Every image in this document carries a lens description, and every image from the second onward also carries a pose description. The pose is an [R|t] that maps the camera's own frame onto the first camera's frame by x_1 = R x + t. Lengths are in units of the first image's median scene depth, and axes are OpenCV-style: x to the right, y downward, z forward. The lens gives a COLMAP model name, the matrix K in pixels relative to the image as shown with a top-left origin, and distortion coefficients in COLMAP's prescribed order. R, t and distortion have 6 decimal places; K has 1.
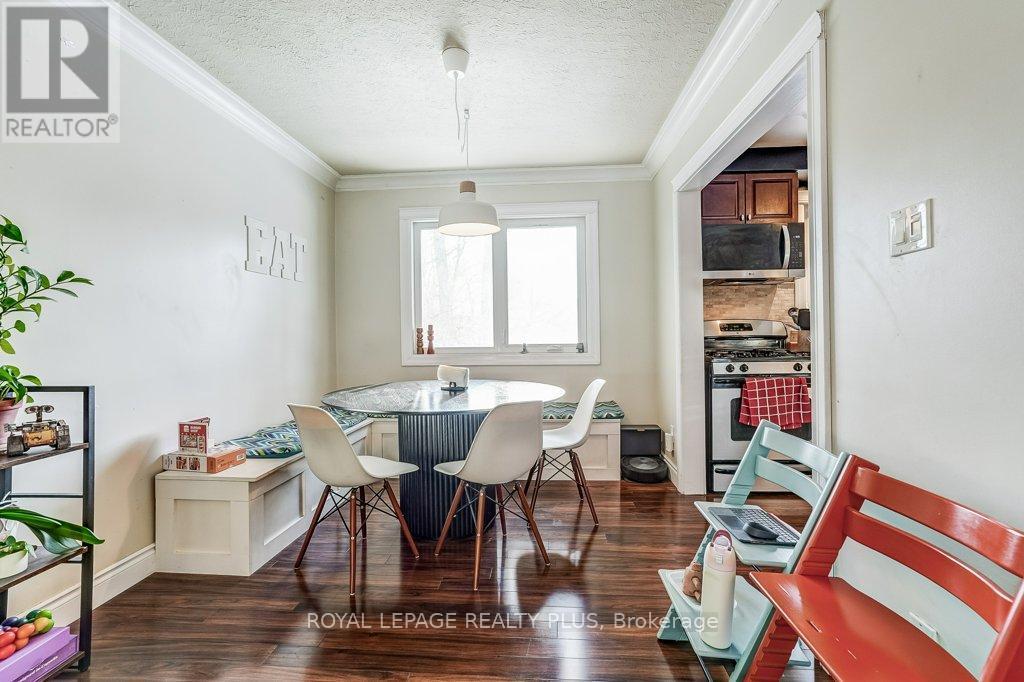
lens RADIAL K [[461.0, 0, 513.6], [0, 461.0, 333.1], [0, 0, 1]] dist [-0.035873, 0.023783]
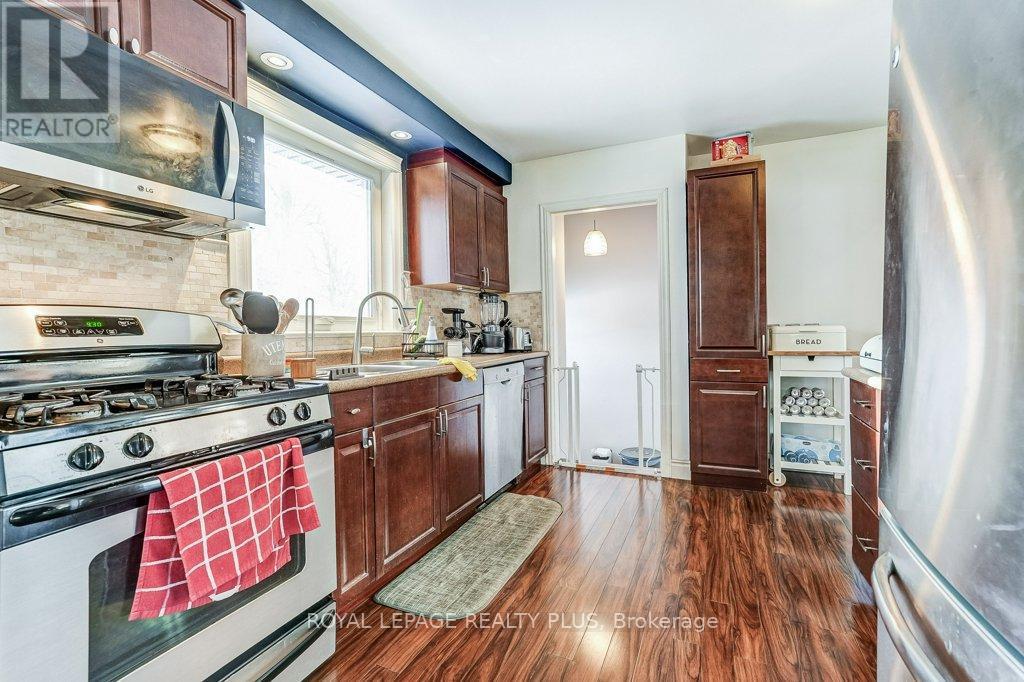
lens RADIAL K [[461.0, 0, 513.6], [0, 461.0, 333.1], [0, 0, 1]] dist [-0.035873, 0.023783]
pose [[0.330194, 0.004205, 0.943904, 0.241009], [0.014499, 0.999850, -0.009527, 0.002261], [-0.943802, 0.016831, 0.330084, 0.541026]]
